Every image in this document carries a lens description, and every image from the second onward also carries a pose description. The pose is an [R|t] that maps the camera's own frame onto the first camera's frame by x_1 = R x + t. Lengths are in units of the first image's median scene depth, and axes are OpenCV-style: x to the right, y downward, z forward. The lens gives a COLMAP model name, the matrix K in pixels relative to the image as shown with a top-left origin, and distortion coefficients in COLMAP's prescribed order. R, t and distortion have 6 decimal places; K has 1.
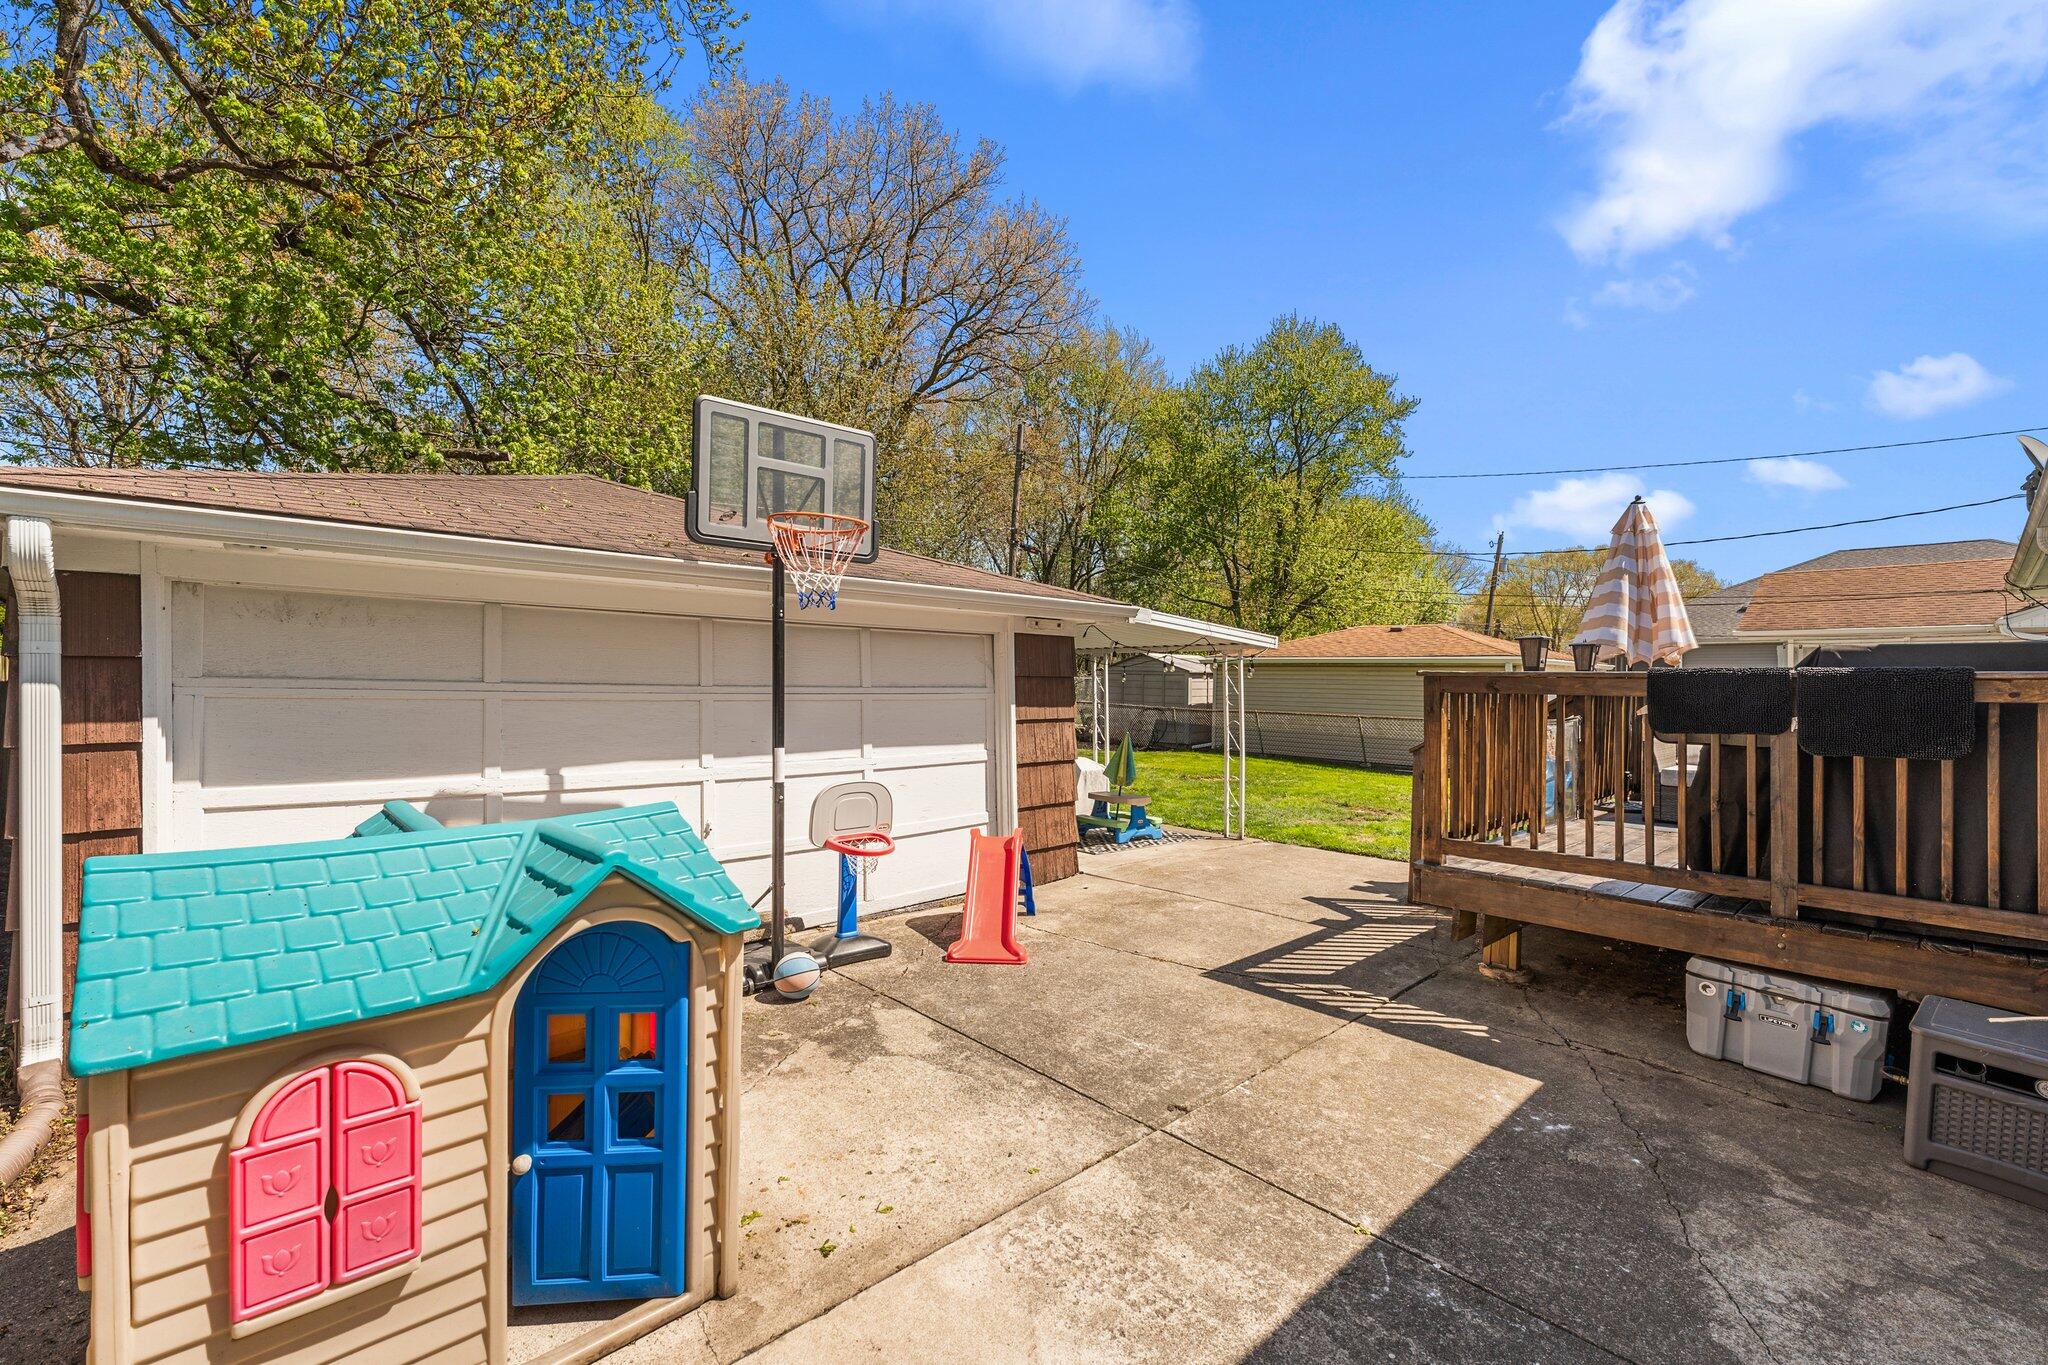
lens RADIAL K [[888.8, 0, 1024.0], [0, 888.8, 682.5], [0, 0, 1]] dist [-0.003046, -0.000407]
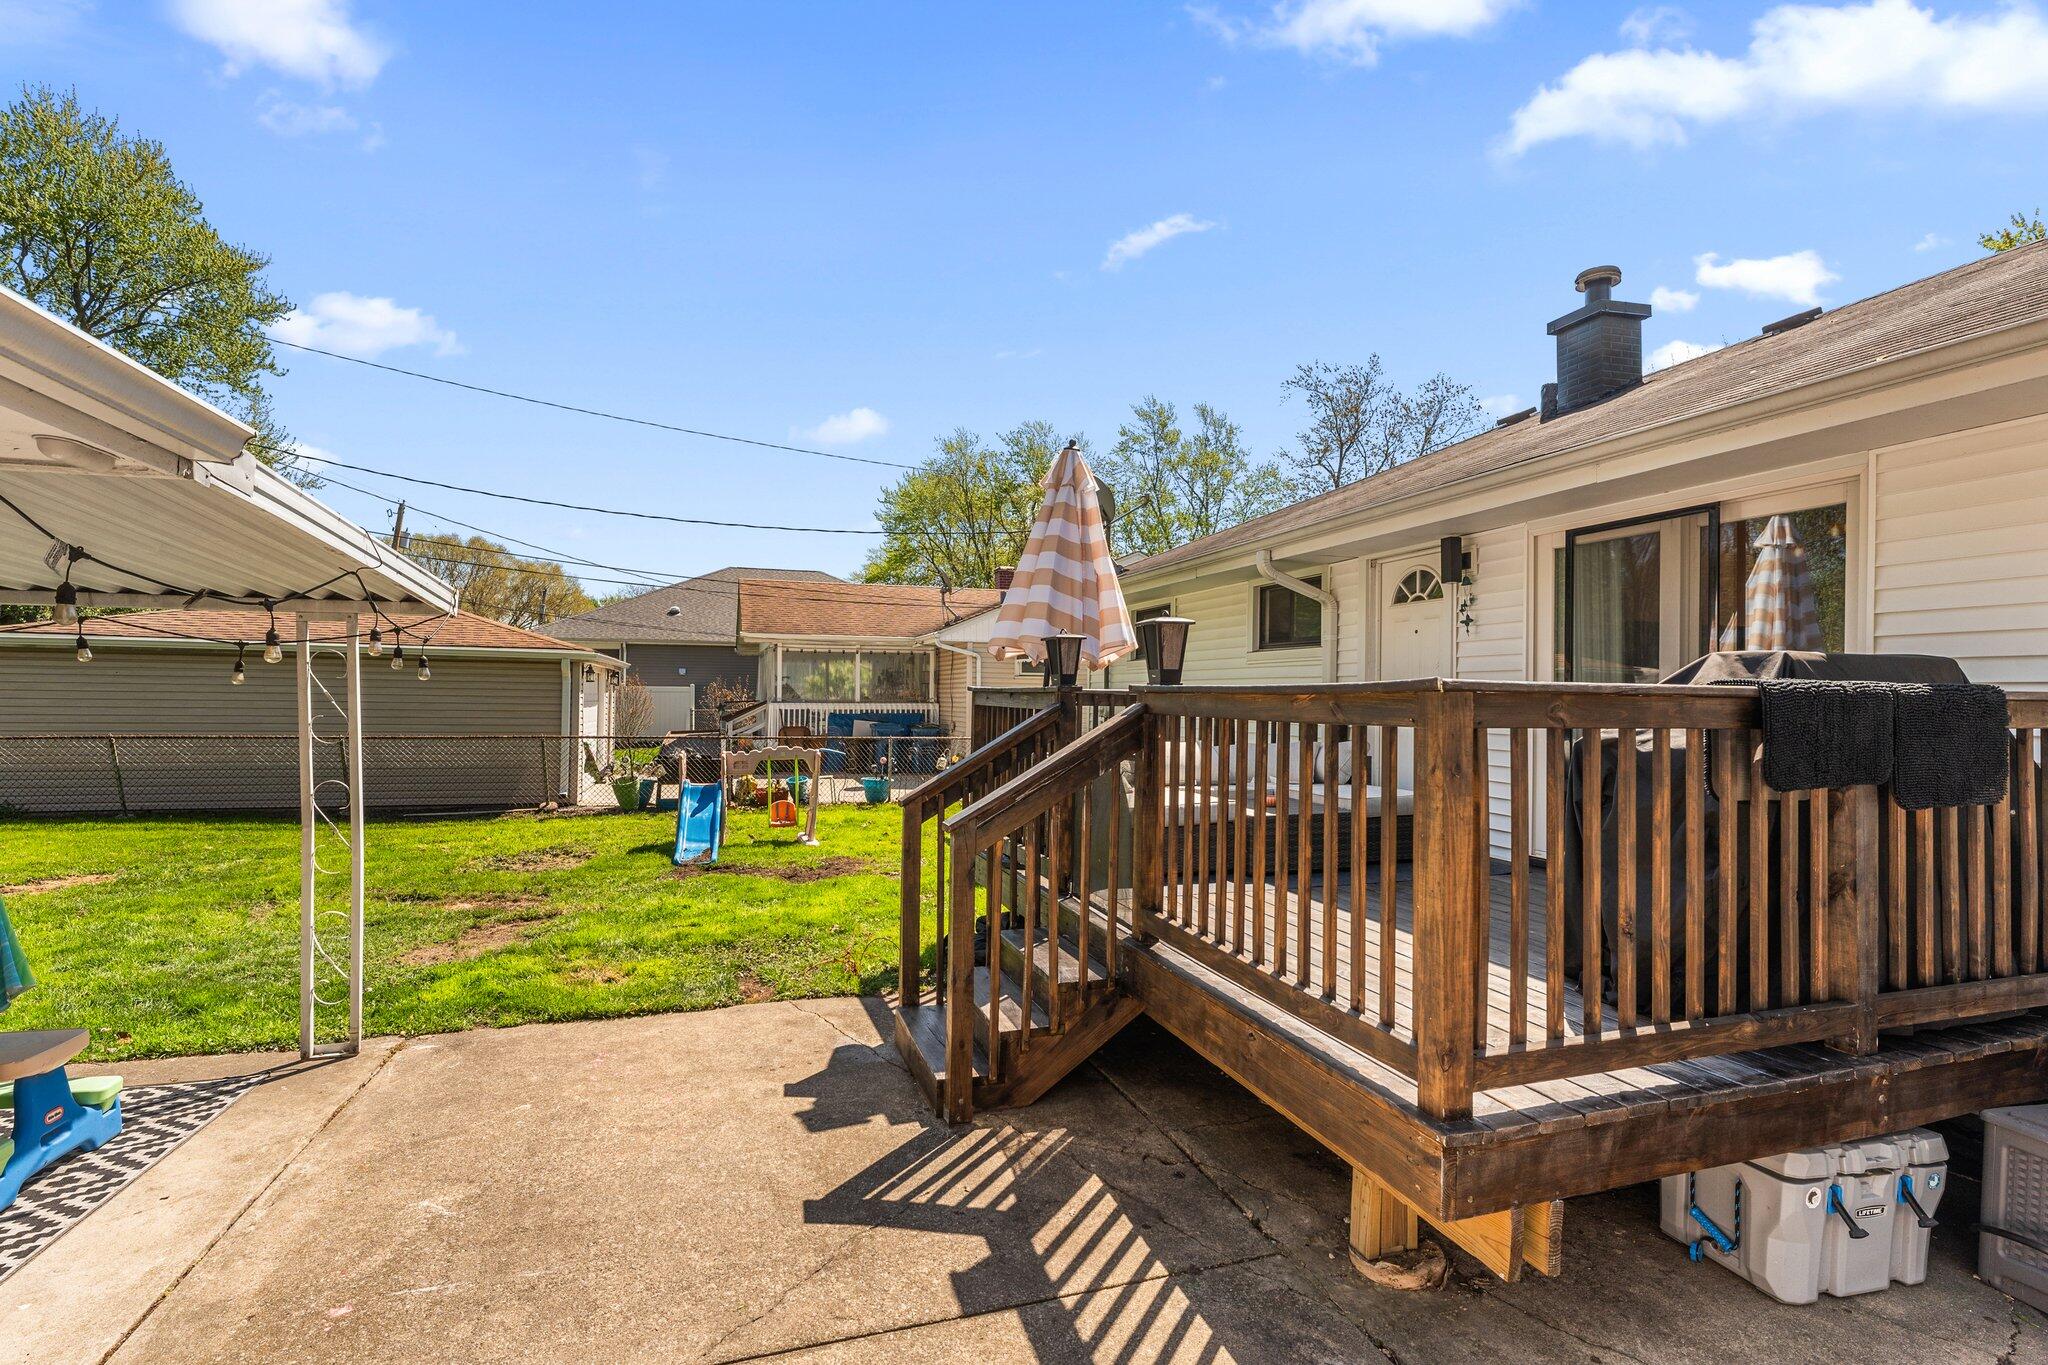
lens RADIAL K [[941.6, 0, 1015.6], [0, 941.6, 680.6], [0, 0, 1]] dist [0.001145, -0.000040]
pose [[0.436552, 0.005527, 0.899662, -0.047831], [-0.006332, 0.999975, -0.003071, -0.007920], [-0.899657, -0.004356, 0.436576, 0.883697]]
